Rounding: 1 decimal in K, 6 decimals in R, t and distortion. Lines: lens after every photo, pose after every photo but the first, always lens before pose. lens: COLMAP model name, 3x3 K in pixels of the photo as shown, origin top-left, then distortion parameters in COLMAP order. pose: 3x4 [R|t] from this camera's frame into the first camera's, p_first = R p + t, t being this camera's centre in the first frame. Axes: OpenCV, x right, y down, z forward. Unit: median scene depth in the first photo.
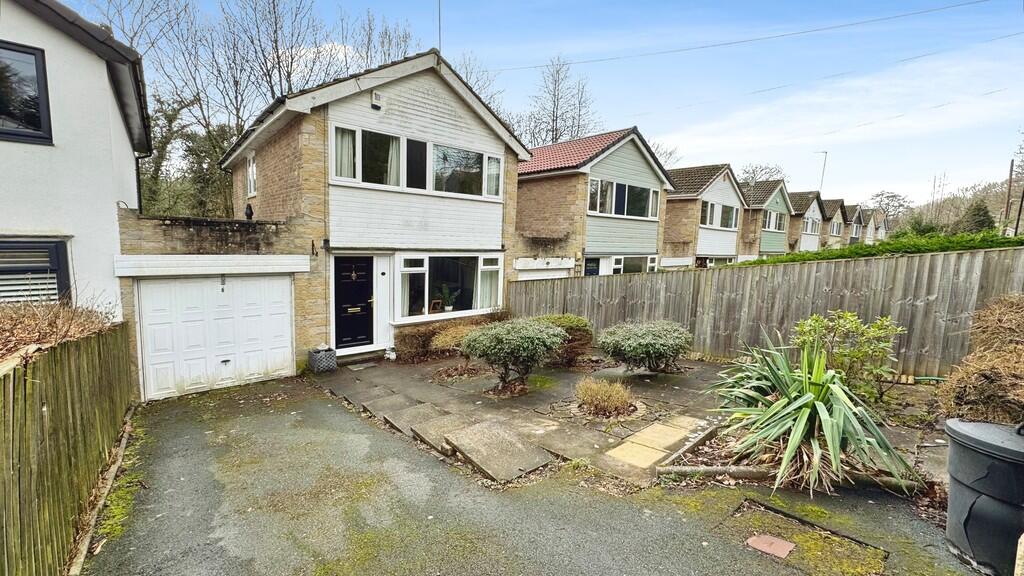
lens RADIAL K [[404.1, 0, 512.0], [0, 404.1, 288.0], [0, 0, 1]] dist [-0.001392, -0.000009]
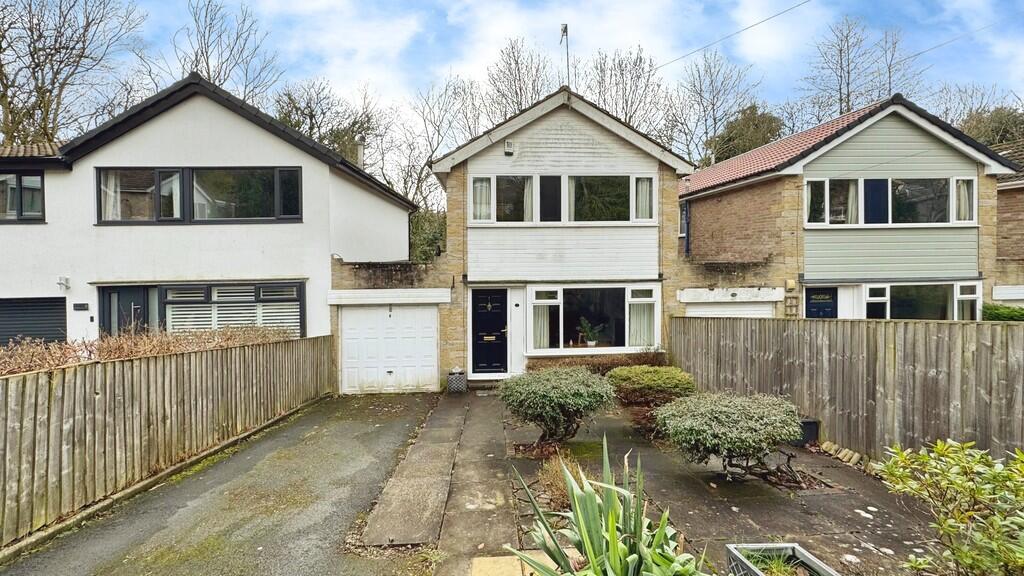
lens RADIAL K [[416.5, 0, 514.8], [0, 416.5, 261.6], [0, 0, 1]] dist [-0.000525, 0.000256]
pose [[0.793853, -0.029098, -0.607413, 0.329236], [-0.037771, 0.994567, -0.097009, -0.042088], [0.606935, 0.099954, 0.788441, 0.132978]]
